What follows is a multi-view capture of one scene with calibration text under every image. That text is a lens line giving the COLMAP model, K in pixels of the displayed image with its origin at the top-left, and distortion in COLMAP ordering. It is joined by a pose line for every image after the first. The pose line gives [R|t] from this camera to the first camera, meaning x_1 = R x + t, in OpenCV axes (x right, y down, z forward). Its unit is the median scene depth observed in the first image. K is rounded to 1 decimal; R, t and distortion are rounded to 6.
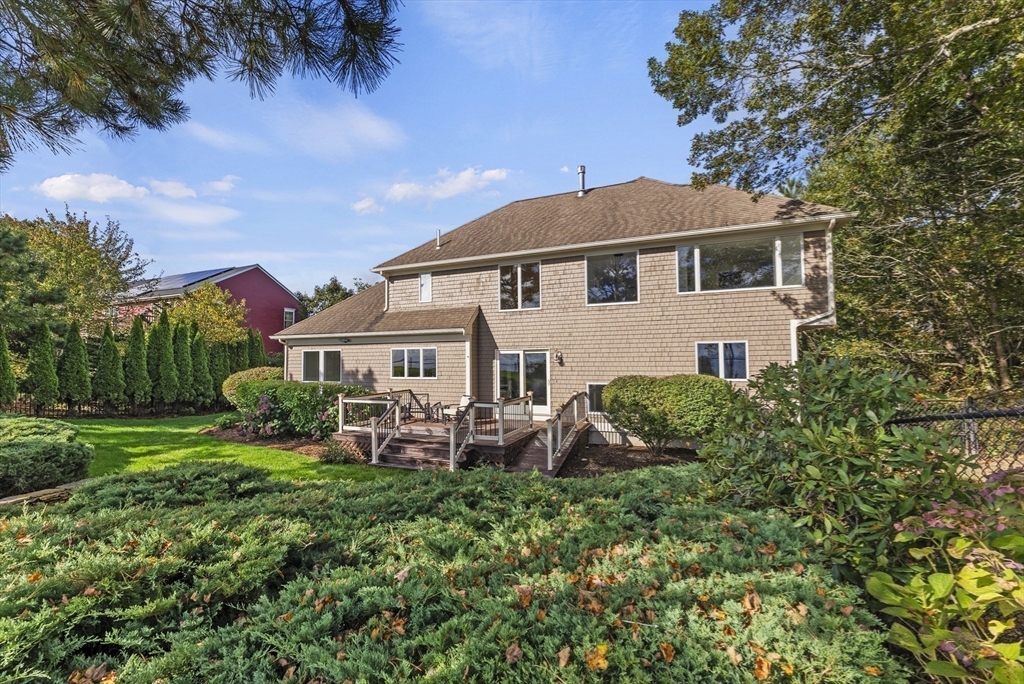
lens RADIAL K [[417.9, 0, 502.7], [0, 417.9, 340.4], [0, 0, 1]] dist [-0.000361, 0.000413]
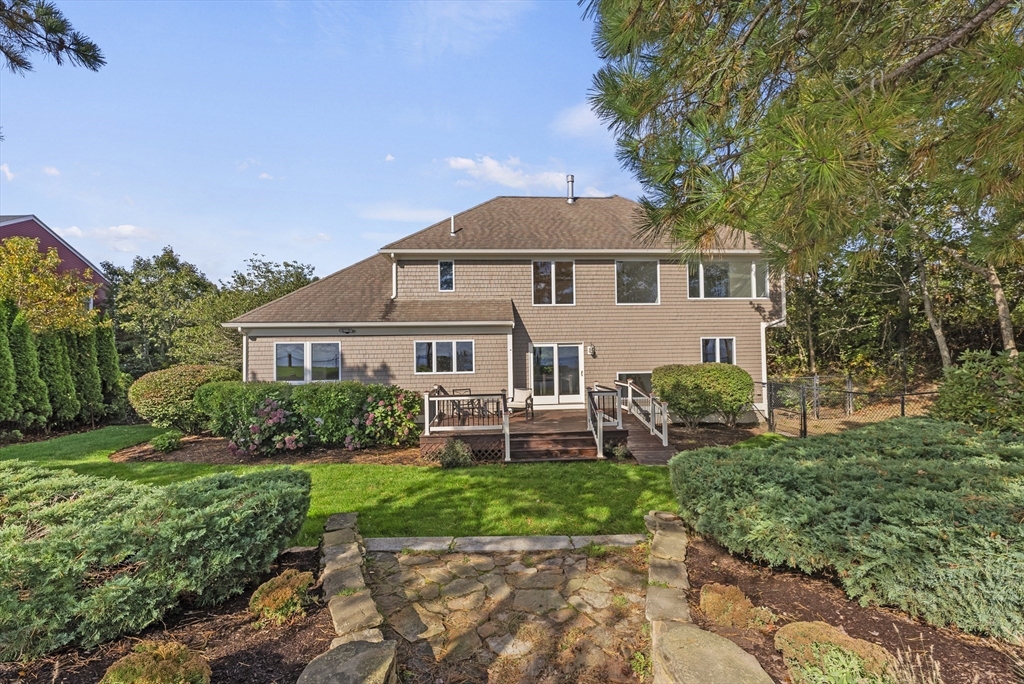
lens RADIAL K [[417.9, 0, 507.6], [0, 417.9, 345.4], [0, 0, 1]] dist [-0.000361, 0.000413]
pose [[0.889768, 0.003441, 0.456401, -0.533507], [-0.014193, 0.999697, 0.020133, 0.008679], [-0.456193, -0.024392, 0.889547, 0.111999]]
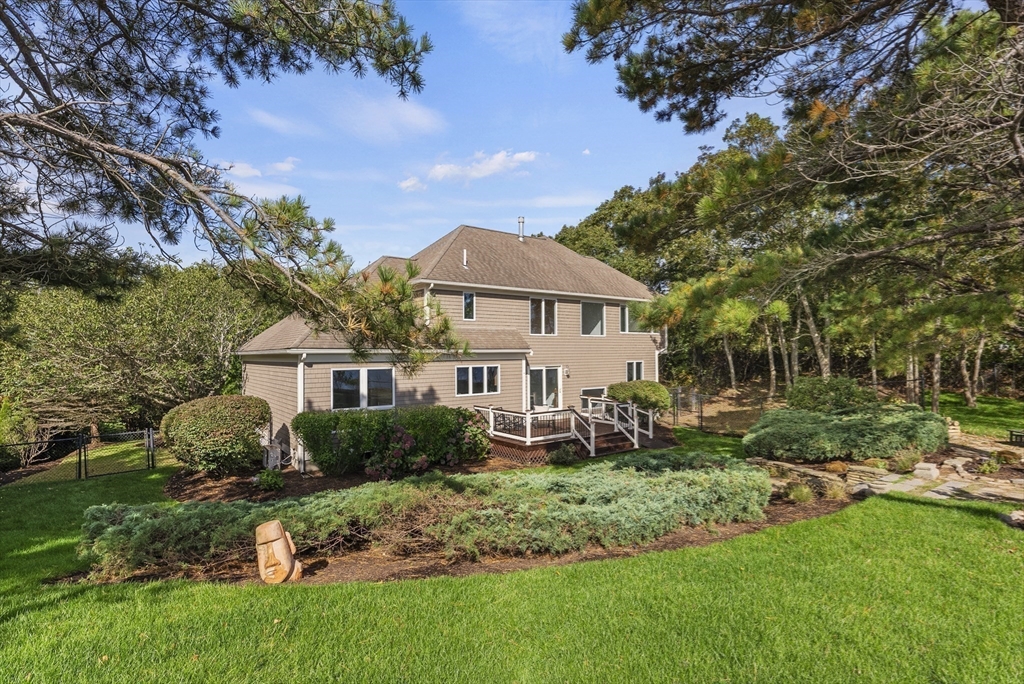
lens RADIAL K [[504.7, 0, 513.9], [0, 504.7, 350.6], [0, 0, 1]] dist [-0.006015, -0.001216]
pose [[0.494806, 0.008654, 0.868960, -1.327257], [-0.037348, 0.999238, 0.011316, -0.038425], [-0.868200, -0.038053, 0.494753, 0.305089]]
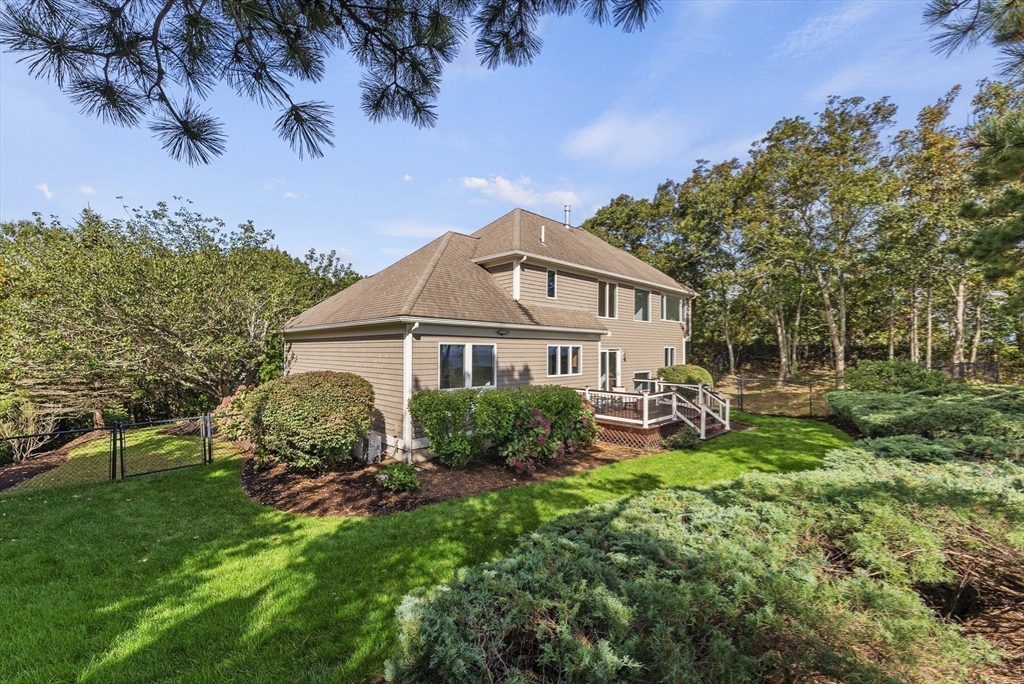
lens RADIAL K [[417.9, 0, 510.6], [0, 417.9, 343.3], [0, 0, 1]] dist [-0.000361, 0.000413]
pose [[0.381229, 0.024233, 0.924163, -1.245285], [-0.051283, 0.998672, -0.005031, 0.026847], [-0.923057, -0.045475, 0.381965, 0.765589]]
